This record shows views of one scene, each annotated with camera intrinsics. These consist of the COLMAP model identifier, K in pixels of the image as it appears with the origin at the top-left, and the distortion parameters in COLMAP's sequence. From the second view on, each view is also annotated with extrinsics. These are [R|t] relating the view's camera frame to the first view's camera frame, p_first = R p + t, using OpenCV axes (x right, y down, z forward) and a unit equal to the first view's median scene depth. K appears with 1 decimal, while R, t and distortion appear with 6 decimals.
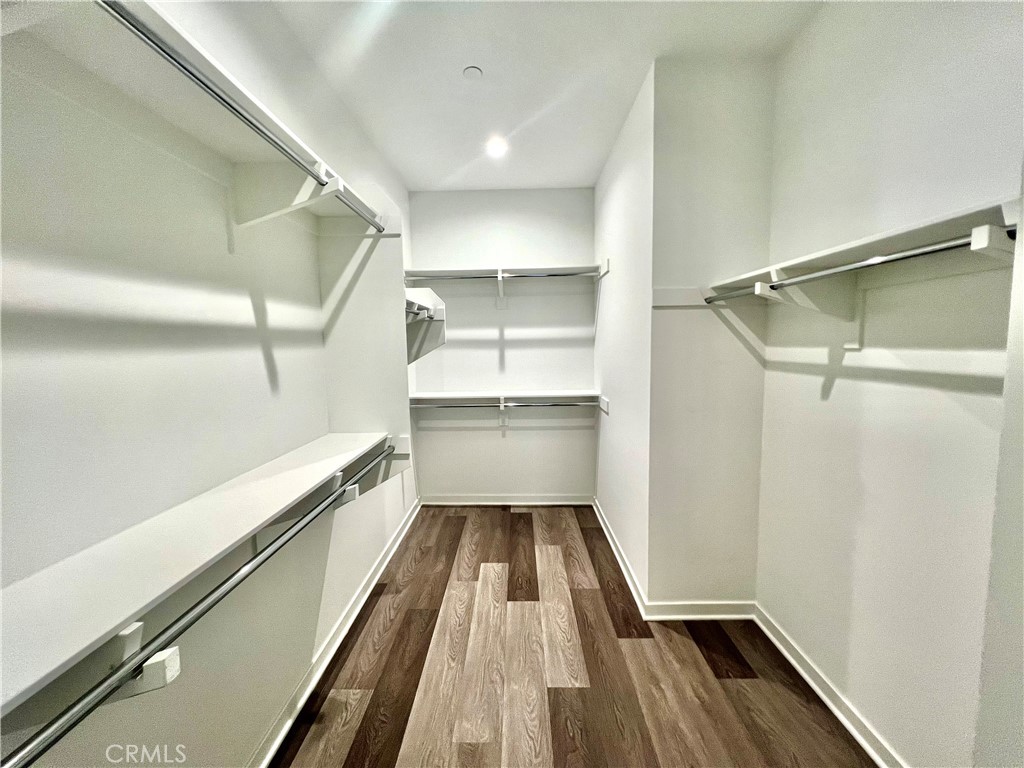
lens RADIAL K [[408.4, 0, 509.7], [0, 408.4, 380.4], [0, 0, 1]] dist [0.000267, -0.000072]
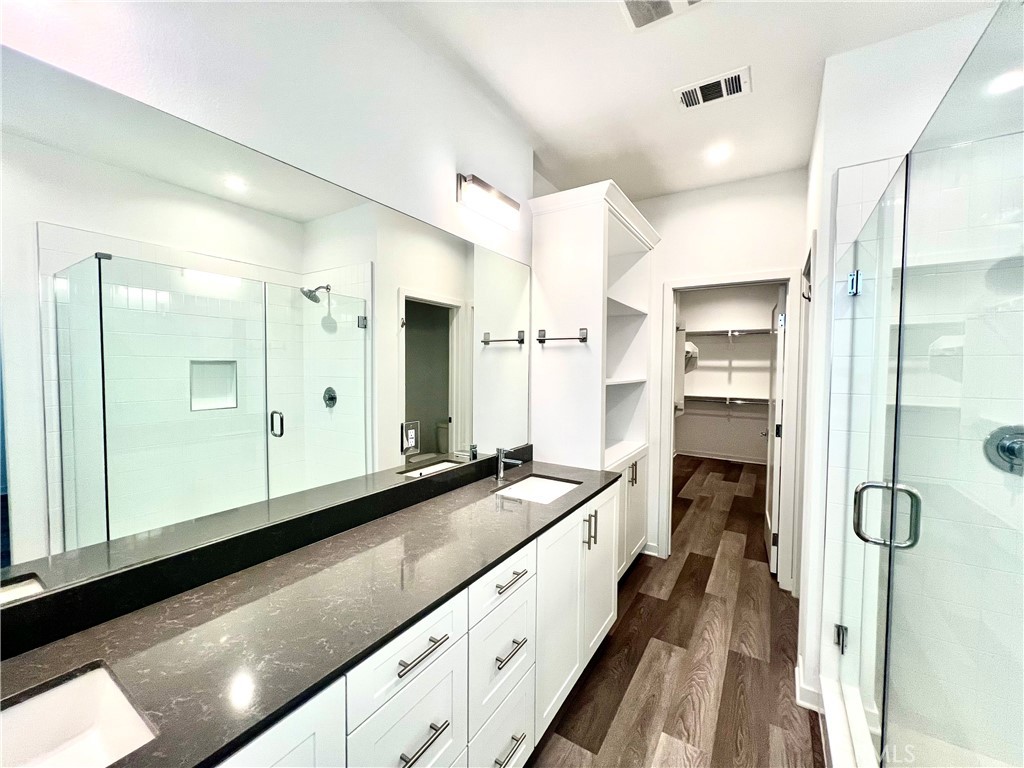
lens RADIAL K [[408.4, 0, 509.7], [0, 408.4, 380.4], [0, 0, 1]] dist [0.000267, -0.000072]
pose [[0.849355, 0.043313, -0.526042, 0.140721], [-0.075027, 0.996415, -0.039097, 0.139059], [0.522463, 0.072674, 0.849559, -1.395120]]
